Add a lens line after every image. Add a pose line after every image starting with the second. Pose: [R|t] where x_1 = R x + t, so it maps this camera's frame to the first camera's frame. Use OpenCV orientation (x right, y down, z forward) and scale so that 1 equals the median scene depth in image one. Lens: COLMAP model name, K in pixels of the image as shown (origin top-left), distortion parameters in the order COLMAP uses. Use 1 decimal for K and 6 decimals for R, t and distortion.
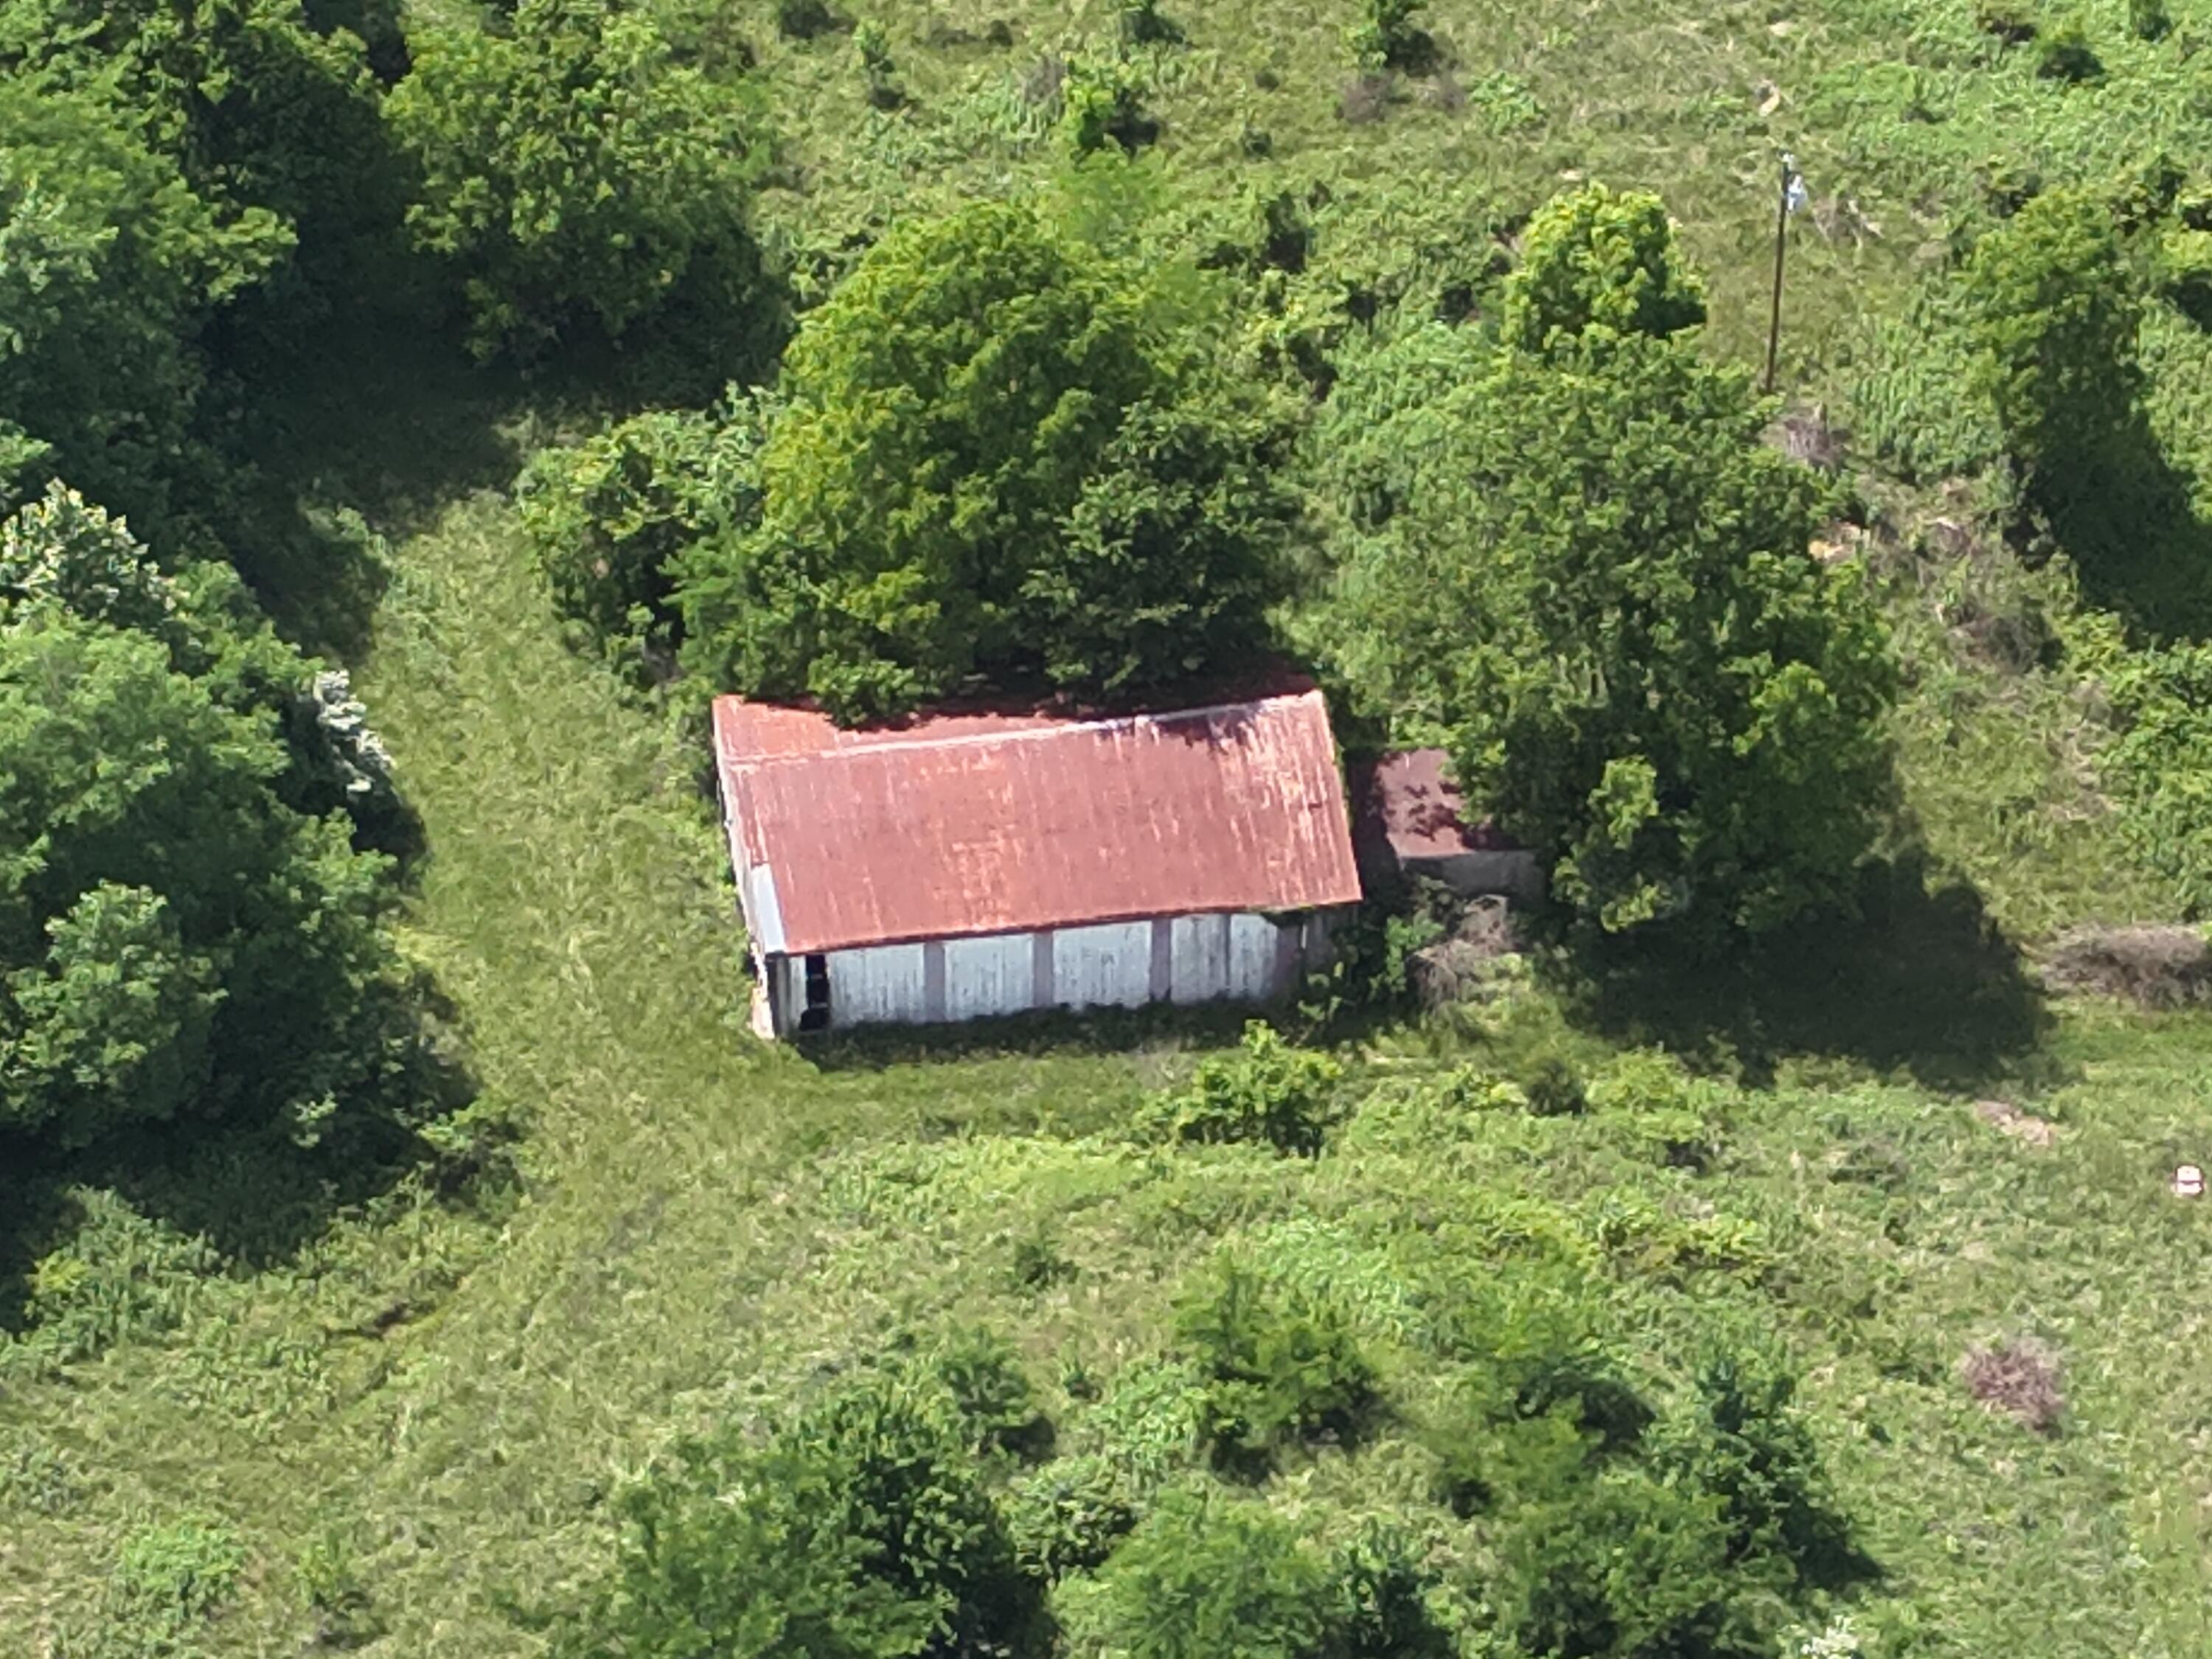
lens RADIAL K [[1591.7, 0, 1106.0], [0, 1591.7, 829.5], [0, 0, 1]] dist [0.091818, -0.192542]
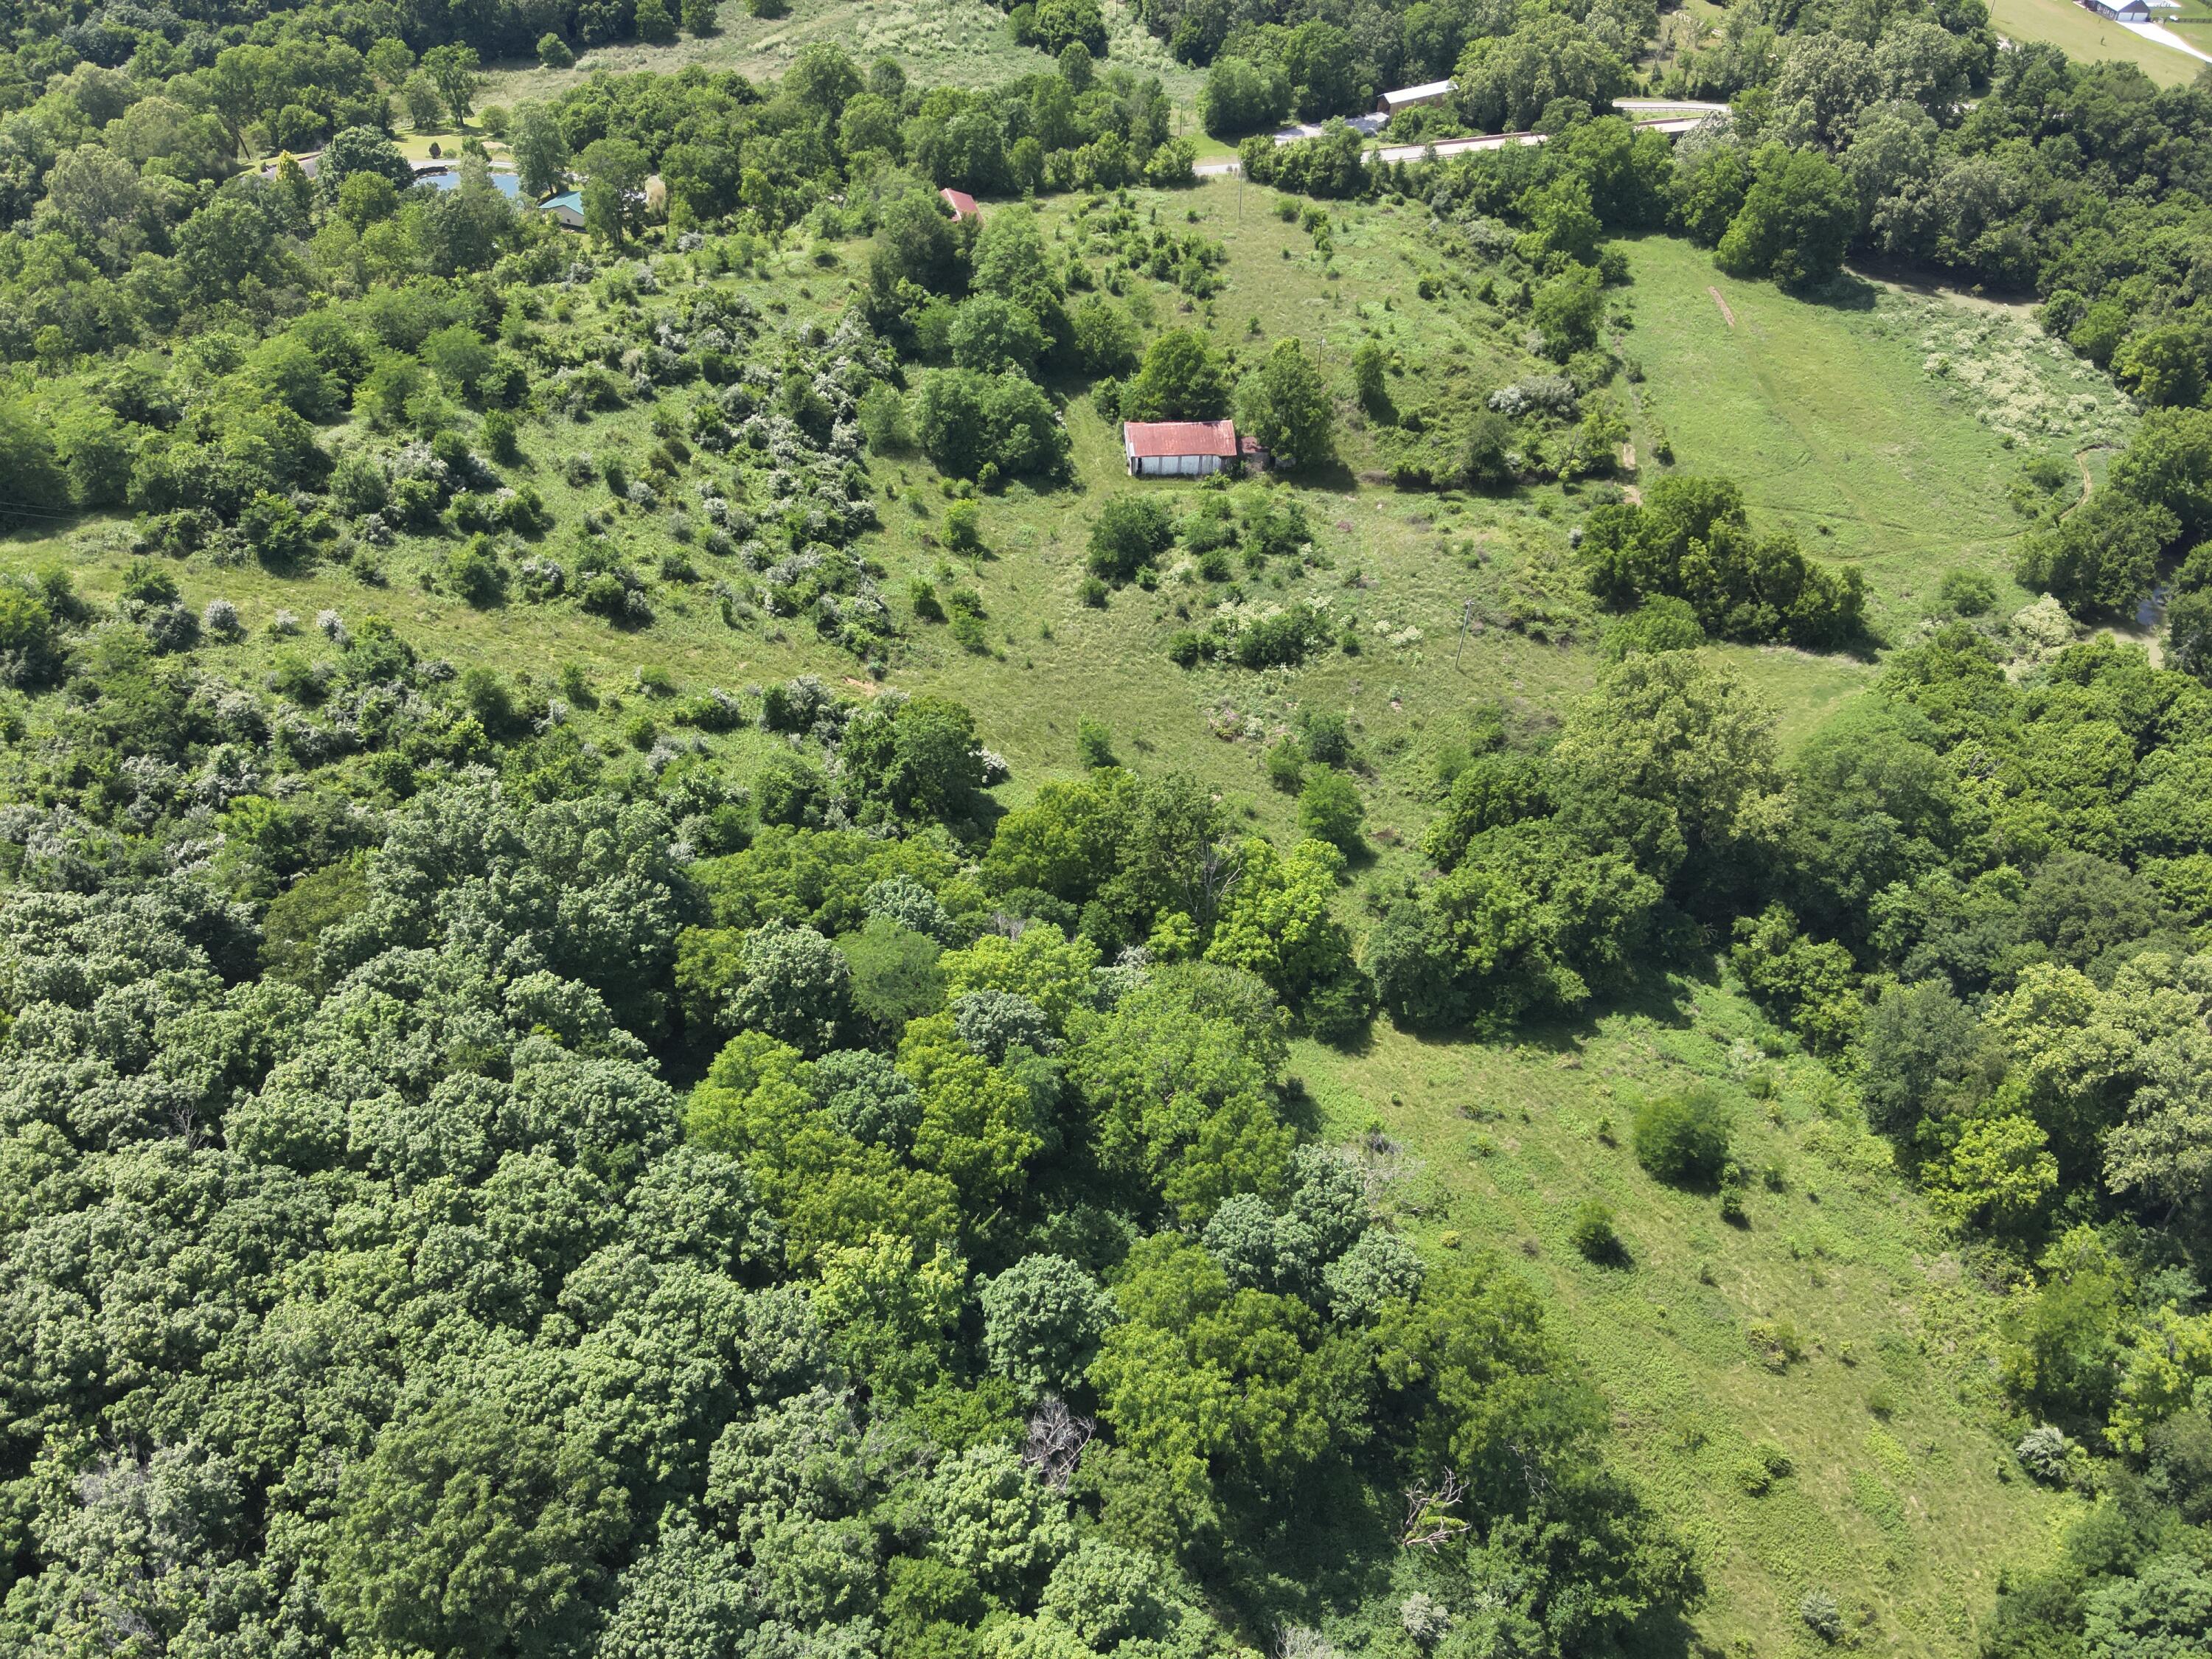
lens RADIAL K [[1591.7, 0, 1106.0], [0, 1591.7, 829.5], [0, 0, 1]] dist [0.091818, -0.192542]
pose [[0.997312, 0.066741, -0.030235, -0.041421], [-0.072251, 0.964394, -0.254408, 2.795574], [0.012179, 0.255909, 0.966624, -4.147799]]
